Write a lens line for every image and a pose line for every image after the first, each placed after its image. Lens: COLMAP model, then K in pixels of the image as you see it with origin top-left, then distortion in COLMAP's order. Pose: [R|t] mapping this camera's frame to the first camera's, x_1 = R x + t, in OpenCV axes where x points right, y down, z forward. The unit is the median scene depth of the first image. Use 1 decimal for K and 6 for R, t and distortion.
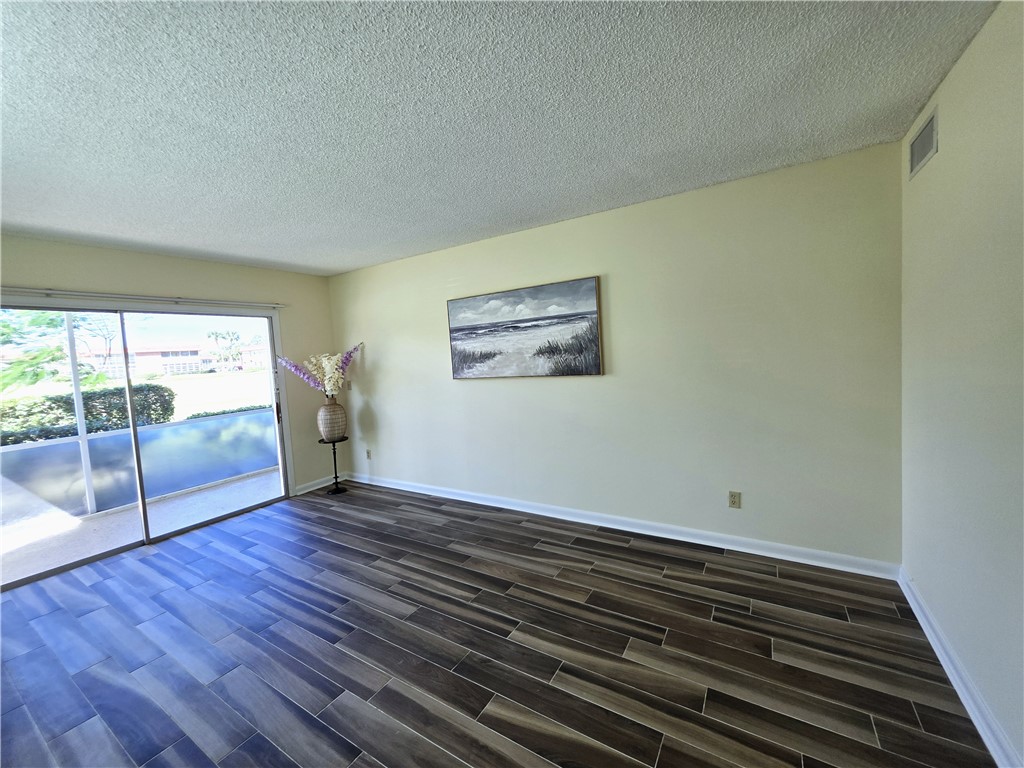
lens RADIAL K [[411.0, 0, 511.7], [0, 411.0, 376.8], [0, 0, 1]] dist [0.000794, -0.000283]
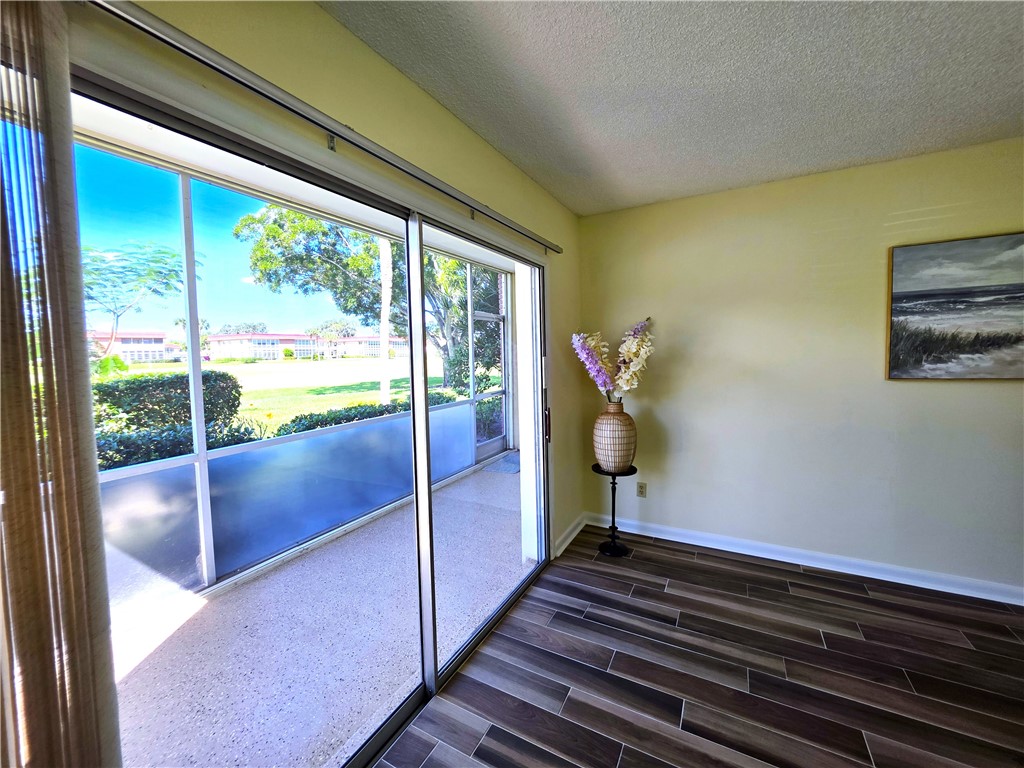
lens RADIAL K [[411.0, 0, 511.7], [0, 411.0, 376.8], [0, 0, 1]] dist [0.000794, -0.000283]
pose [[0.997465, 0.033798, 0.062624, -0.811280], [-0.033663, 0.999428, -0.003215, 0.025012], [-0.062697, 0.001098, 0.998032, 0.485818]]
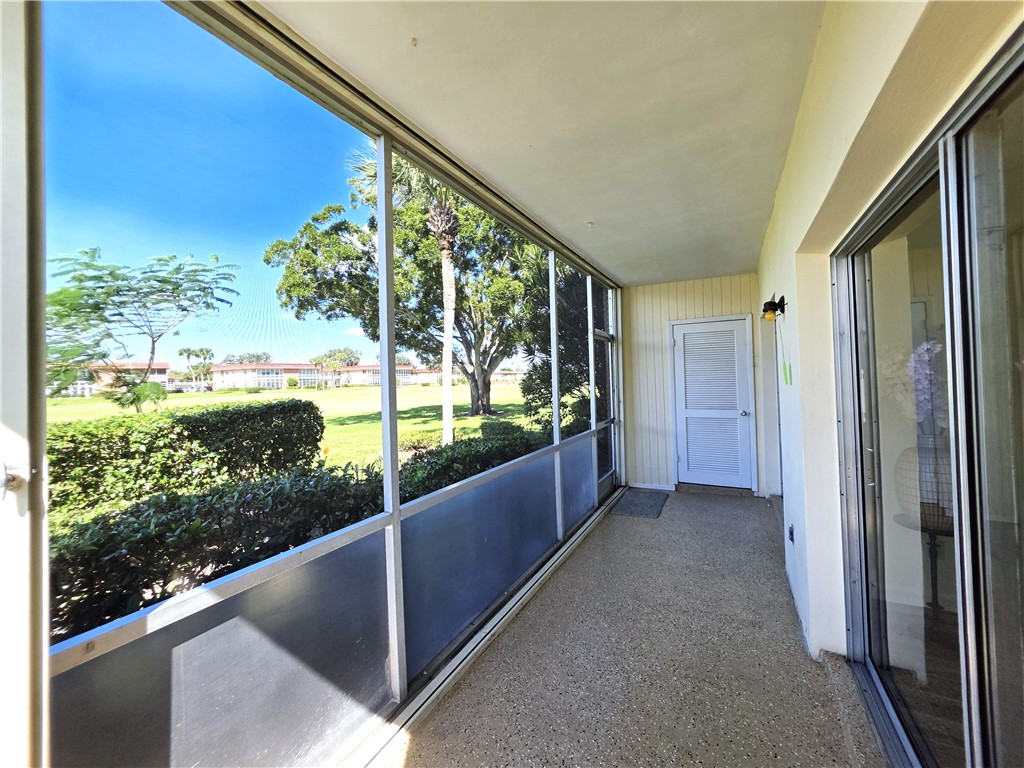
lens RADIAL K [[411.0, 0, 511.7], [0, 411.0, 376.8], [0, 0, 1]] dist [0.000794, -0.000283]
pose [[0.997695, 0.027154, 0.062193, -1.211854], [-0.022833, 0.997344, -0.069171, 0.037612], [-0.063906, 0.067591, 0.995664, 0.712214]]
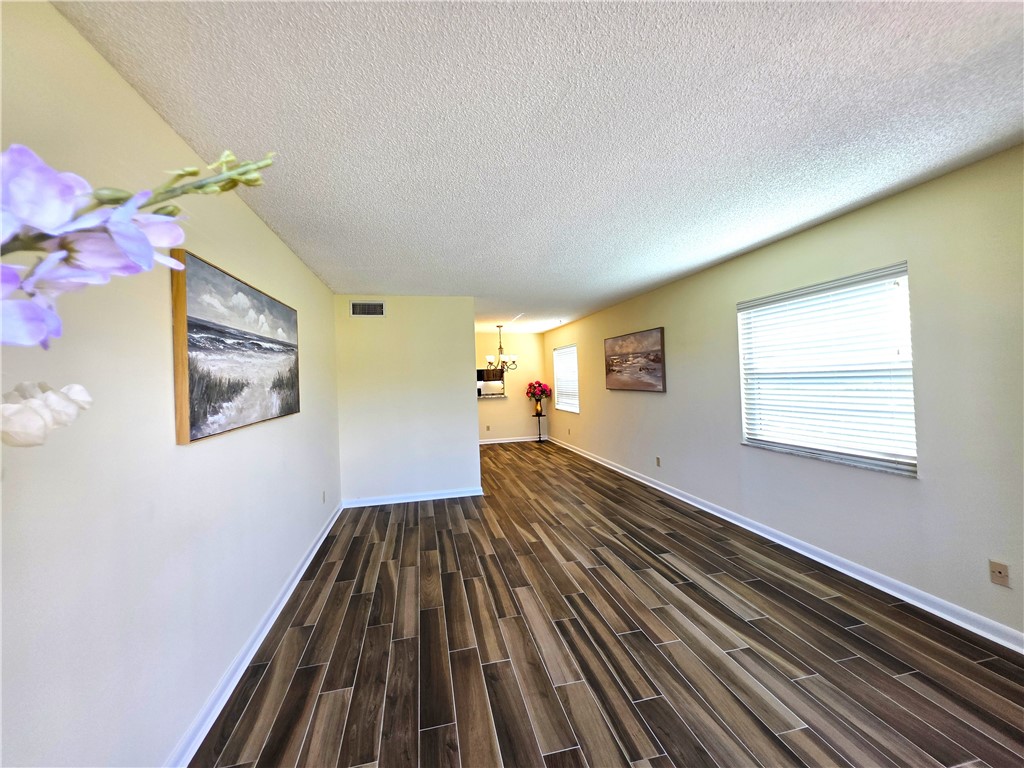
lens RADIAL K [[411.0, 0, 511.7], [0, 411.0, 376.8], [0, 0, 1]] dist [0.000794, -0.000283]
pose [[-0.696898, 0.088129, 0.711735, -0.732126], [0.122090, 0.992513, -0.003350, -0.020137], [-0.706702, 0.084561, -0.702440, 1.175408]]
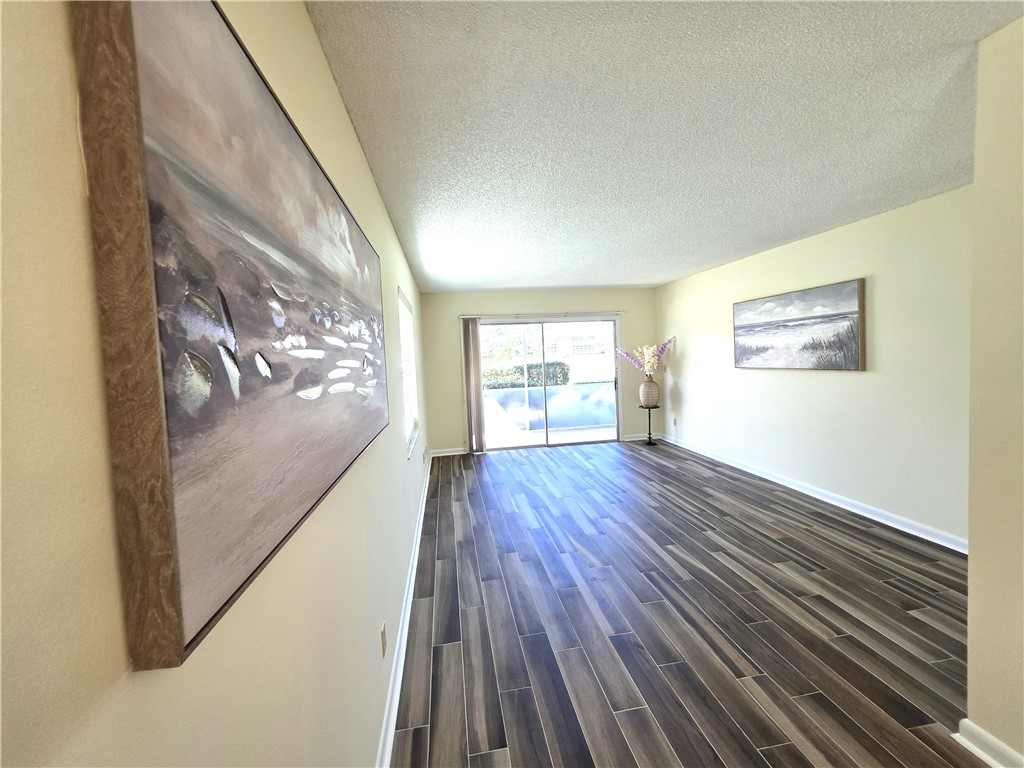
lens RADIAL K [[411.0, 0, 511.7], [0, 411.0, 376.8], [0, 0, 1]] dist [0.000794, -0.000283]
pose [[0.659119, 0.069839, -0.748789, 0.377024], [-0.040382, 0.997529, 0.057493, -0.012323], [0.750954, -0.007658, 0.660310, -0.344716]]
